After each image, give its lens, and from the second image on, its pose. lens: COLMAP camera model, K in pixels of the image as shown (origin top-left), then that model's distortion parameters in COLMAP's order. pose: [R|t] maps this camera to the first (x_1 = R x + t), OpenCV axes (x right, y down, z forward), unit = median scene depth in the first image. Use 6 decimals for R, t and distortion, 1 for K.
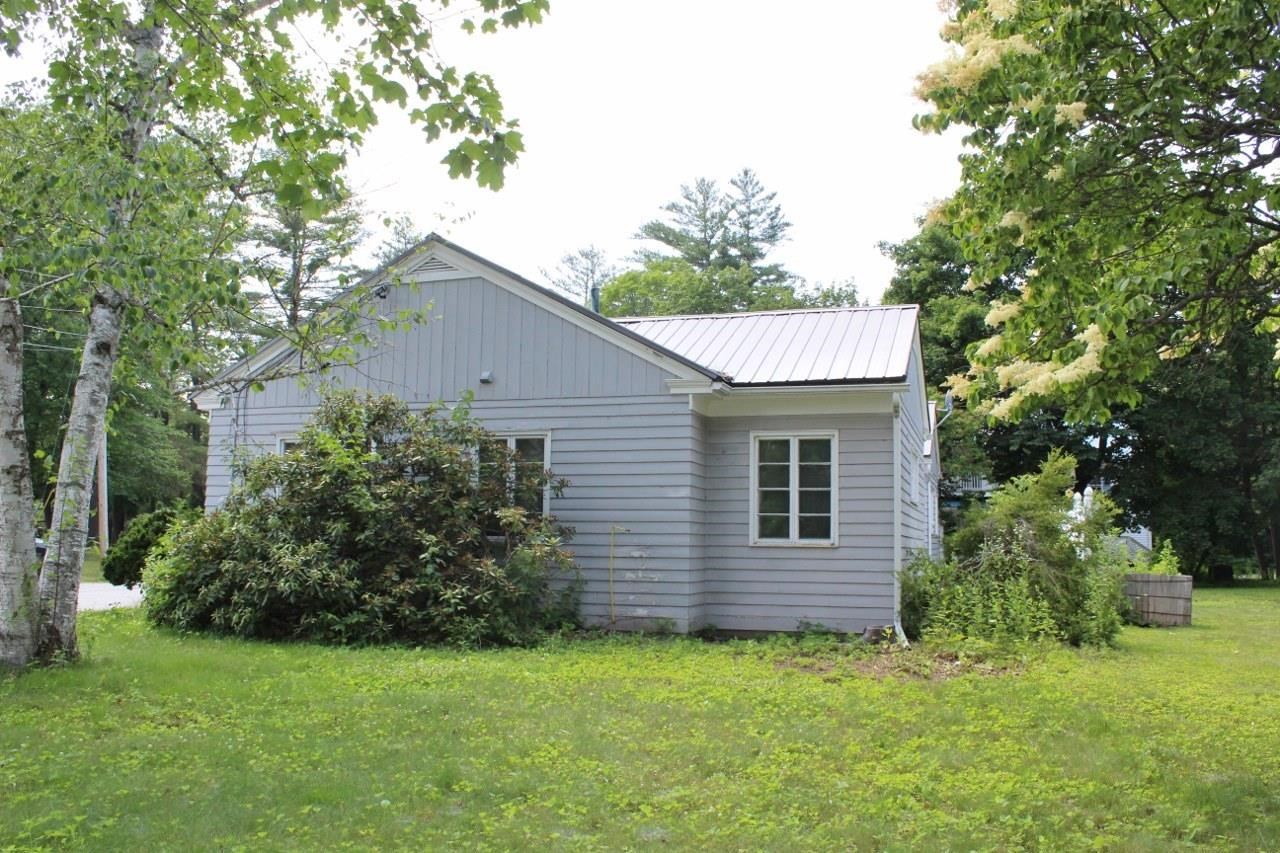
lens RADIAL K [[1063.1, 0, 640.4], [0, 1063.1, 464.0], [0, 0, 1]] dist [-0.133658, 0.082092]
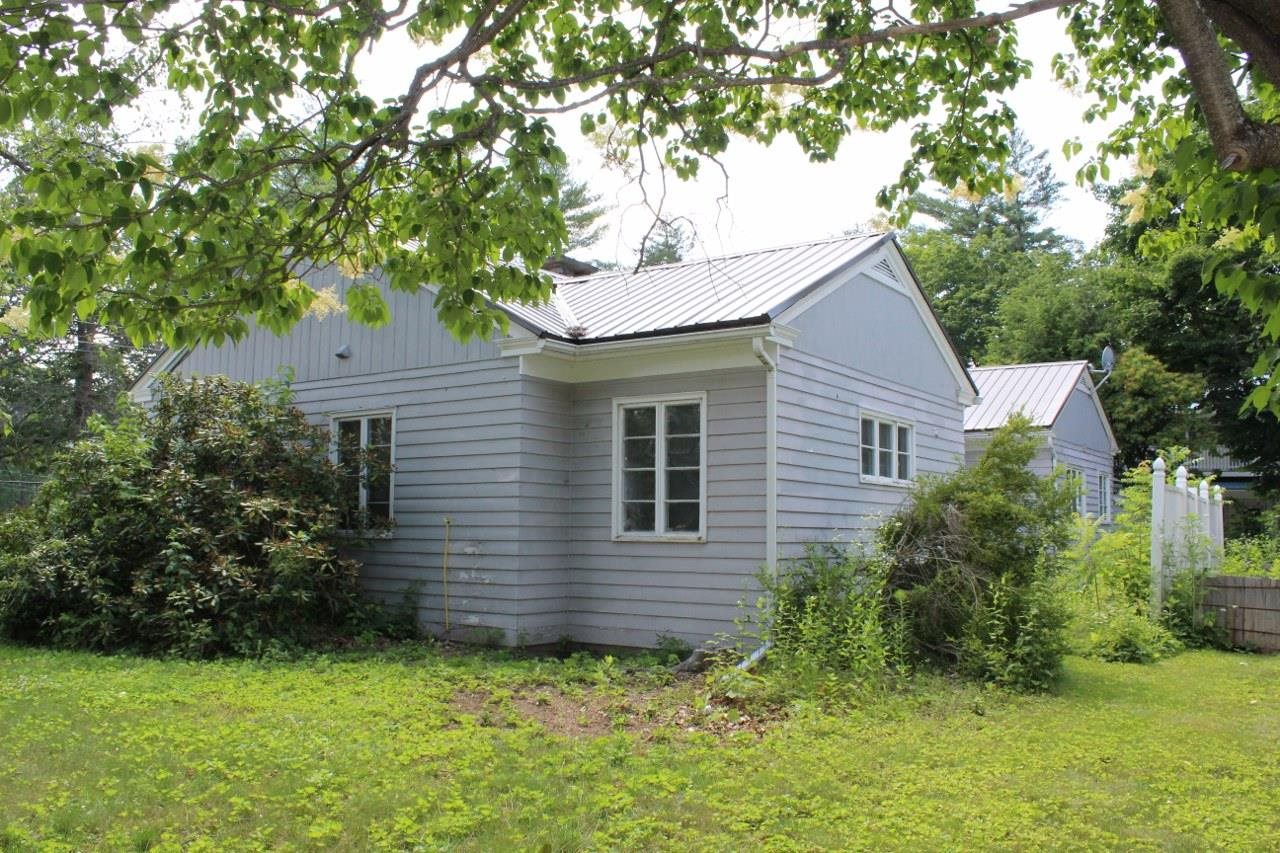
lens RADIAL K [[1063.1, 0, 640.4], [0, 1063.1, 464.0], [0, 0, 1]] dist [-0.133658, 0.082092]
pose [[0.955227, -0.024314, -0.294874, 0.363169], [0.026559, 0.999641, 0.003612, 0.016690], [0.294681, -0.011282, 0.955529, 0.235438]]
